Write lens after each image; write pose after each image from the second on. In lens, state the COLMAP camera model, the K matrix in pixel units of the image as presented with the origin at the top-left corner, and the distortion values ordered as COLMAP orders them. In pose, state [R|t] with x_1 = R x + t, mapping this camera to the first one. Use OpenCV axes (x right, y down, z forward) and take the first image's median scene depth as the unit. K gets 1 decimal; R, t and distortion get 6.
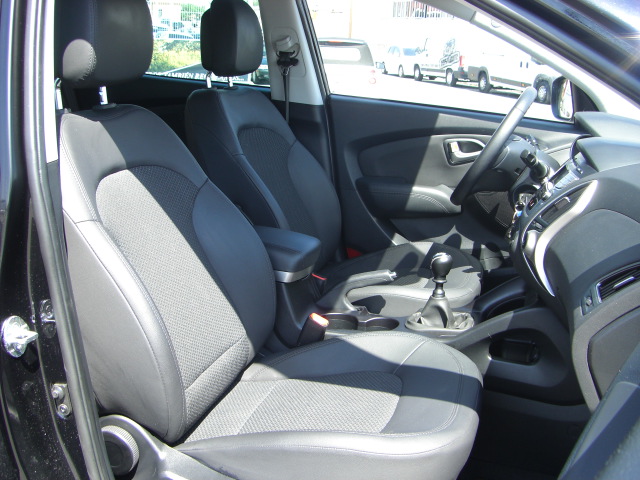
lens RADIAL K [[711.3, 0, 320.2], [0, 711.3, 238.5], [0, 0, 1]] dist [-0.132983, 0.000000]
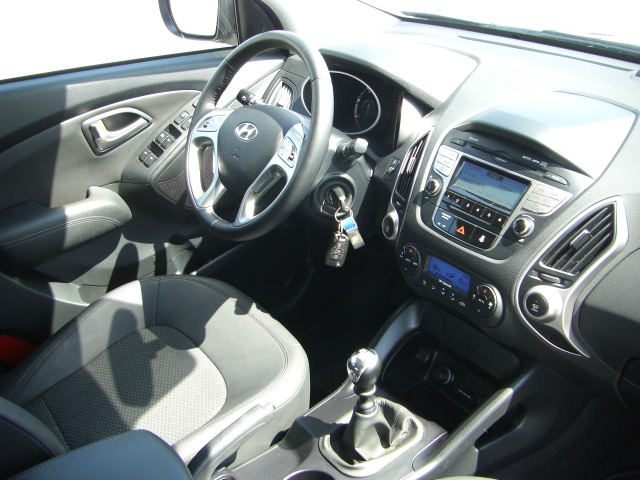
lens RADIAL K [[711.3, 0, 325.0], [0, 711.3, 233.3], [0, 0, 1]] dist [-0.132983, 0.000000]
pose [[0.588839, -0.421493, 0.689647, -0.166596], [0.250169, 0.906403, 0.340367, -0.206411], [-0.768560, -0.027893, 0.639169, 0.428635]]
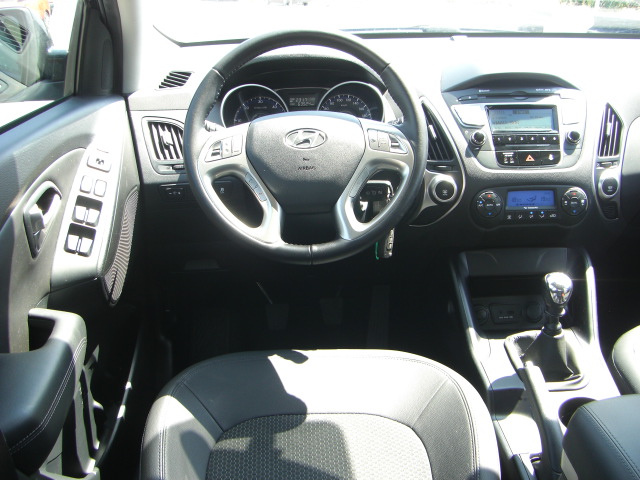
lens RADIAL K [[711.3, 0, 319.4], [0, 711.3, 239.4], [0, 0, 1]] dist [-0.132983, 0.000000]
pose [[-0.316101, -0.389974, 0.864870, -0.234509], [0.252640, 0.844095, 0.472944, -0.271825], [-0.914469, 0.367999, -0.168296, 0.910484]]
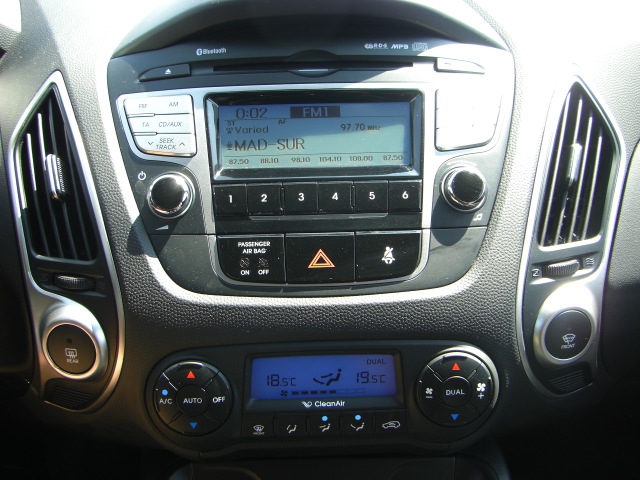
lens RADIAL K [[711.3, 0, 315.6], [0, 711.3, 238.1], [0, 0, 1]] dist [-0.132983, 0.000000]
pose [[-0.308395, -0.445339, 0.840575, 0.053772], [0.248201, 0.815366, 0.523044, -0.128665], [-0.918307, 0.369936, -0.140921, 0.676098]]
